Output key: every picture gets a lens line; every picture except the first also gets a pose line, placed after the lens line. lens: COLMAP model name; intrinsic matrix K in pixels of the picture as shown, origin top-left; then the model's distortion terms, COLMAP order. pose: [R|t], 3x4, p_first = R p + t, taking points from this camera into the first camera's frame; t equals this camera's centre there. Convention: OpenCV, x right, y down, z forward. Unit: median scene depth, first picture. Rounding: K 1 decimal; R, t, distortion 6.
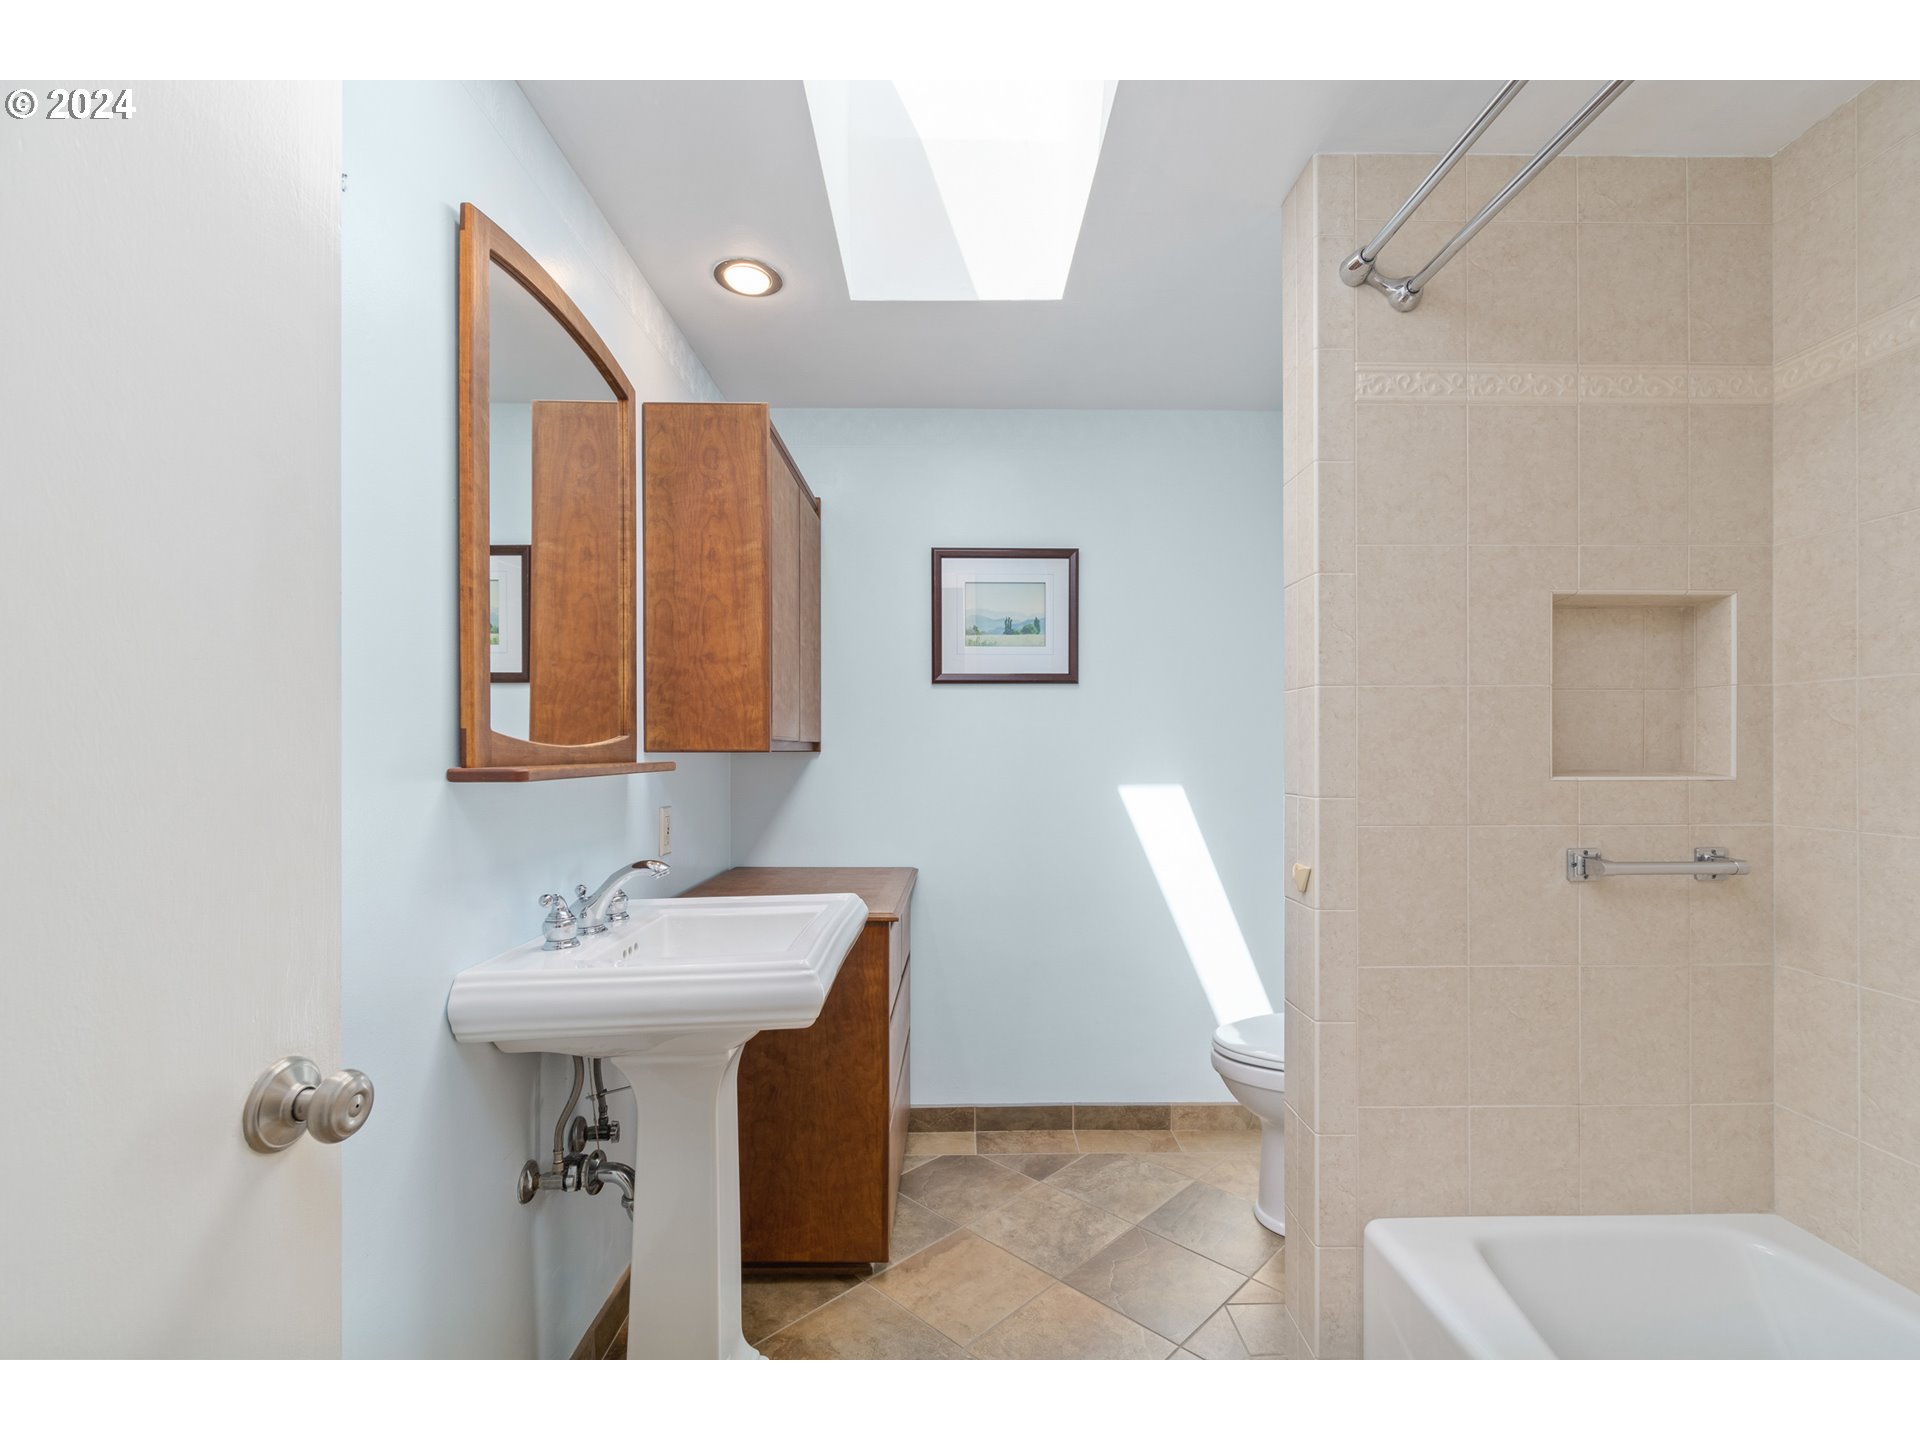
lens RADIAL K [[853.8, 0, 964.2], [0, 853.8, 744.8], [0, 0, 1]] dist [0.000743, 0.000295]
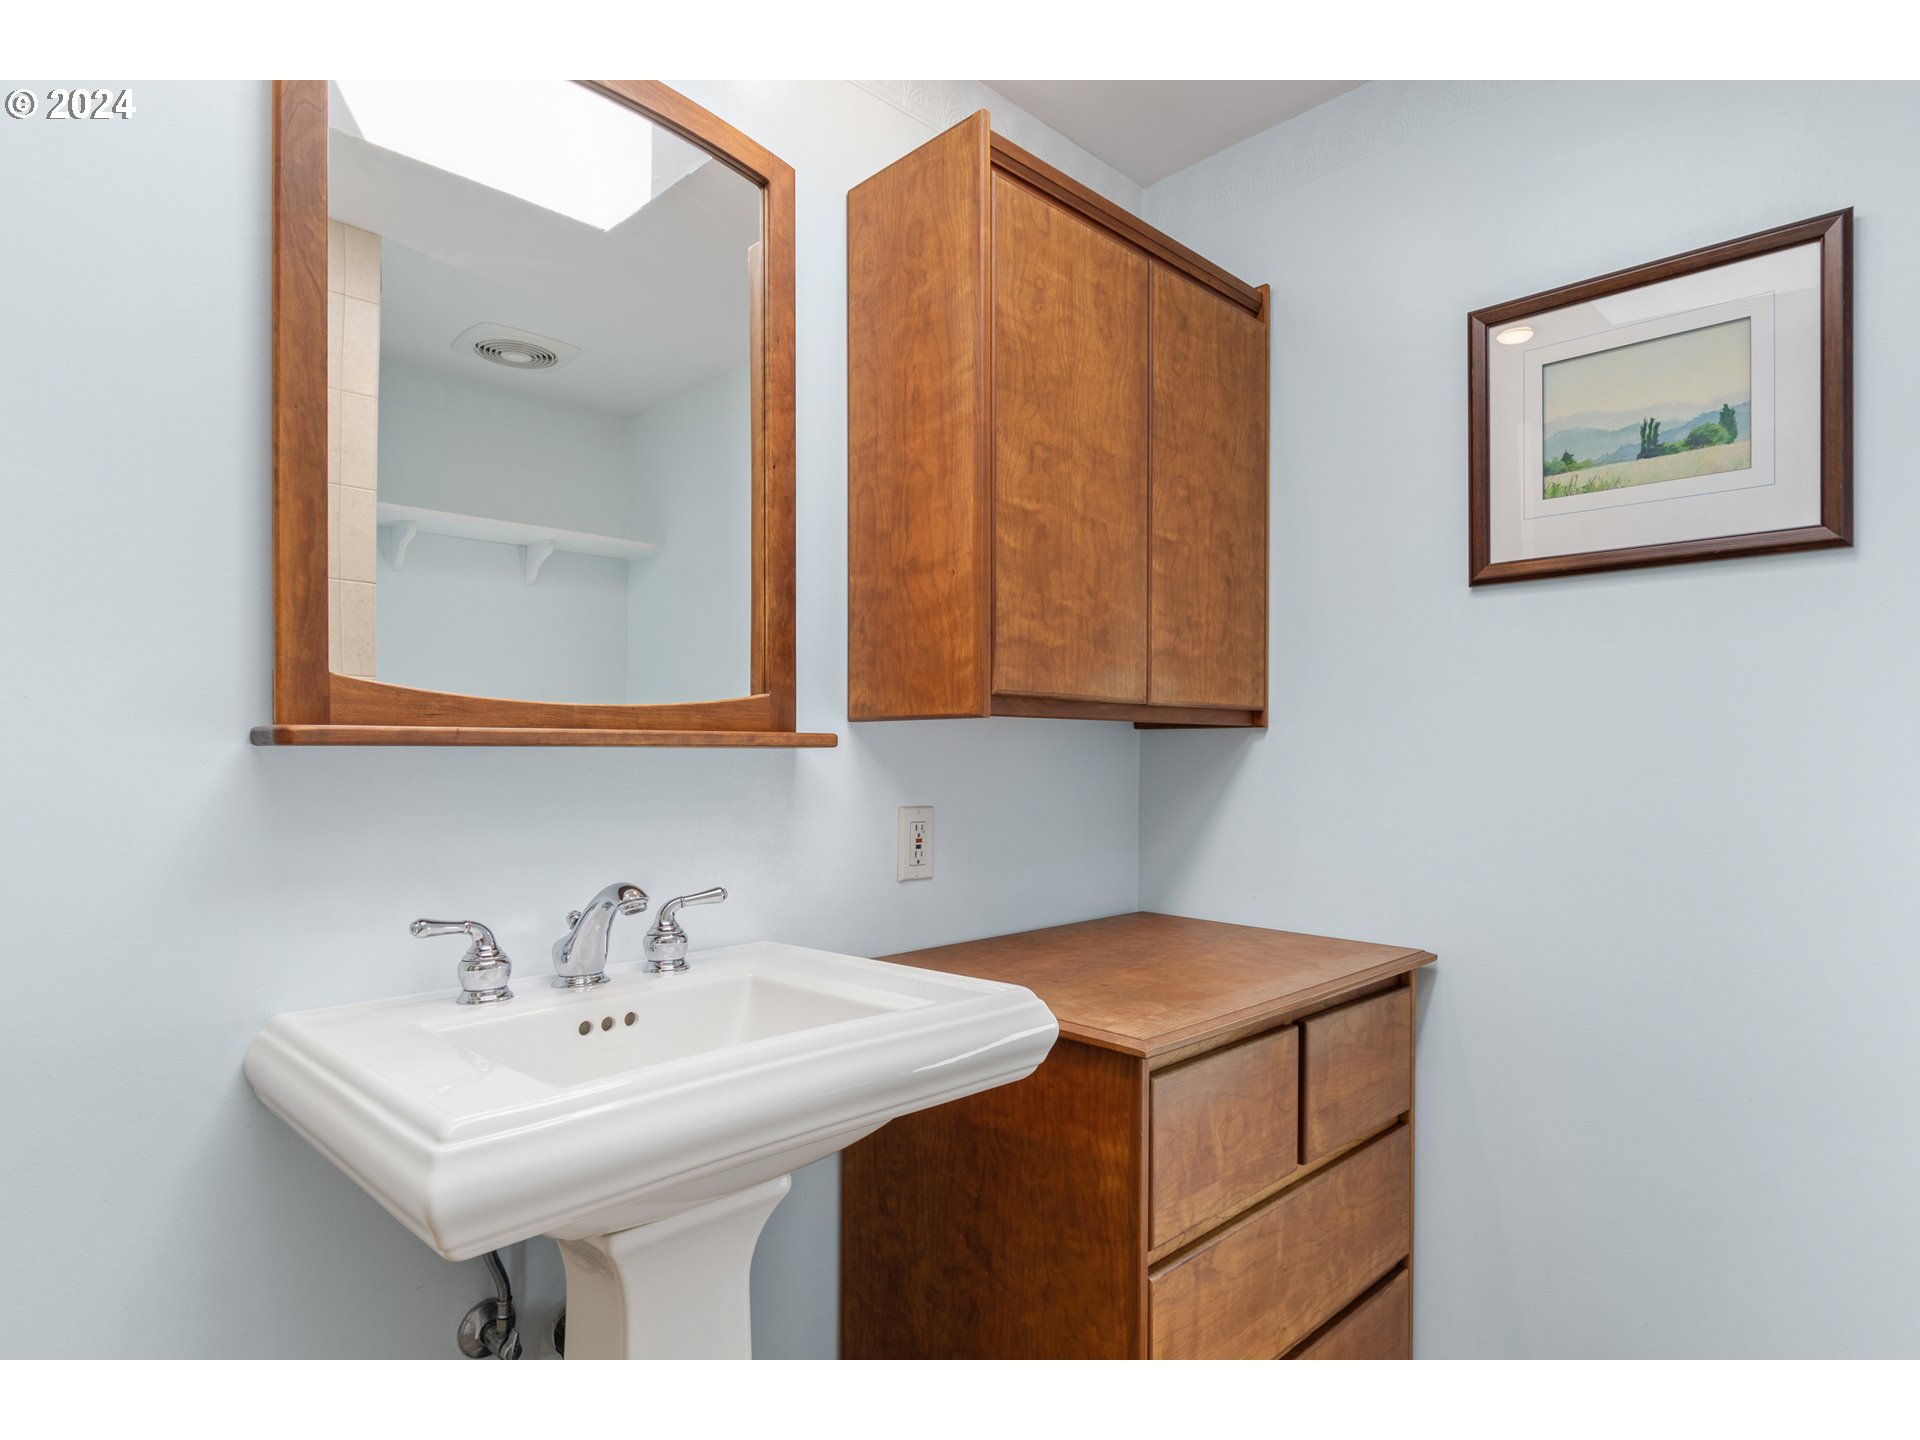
lens RADIAL K [[1043.8, 0, 959.3], [0, 1043.8, 755.0], [0, 0, 1]] dist [0.013435, -0.020380]
pose [[0.697678, 0.001710, -0.716410, 0.264576], [0.003489, 0.999977, 0.005785, 0.030091], [0.716403, -0.006535, 0.697656, 0.496713]]
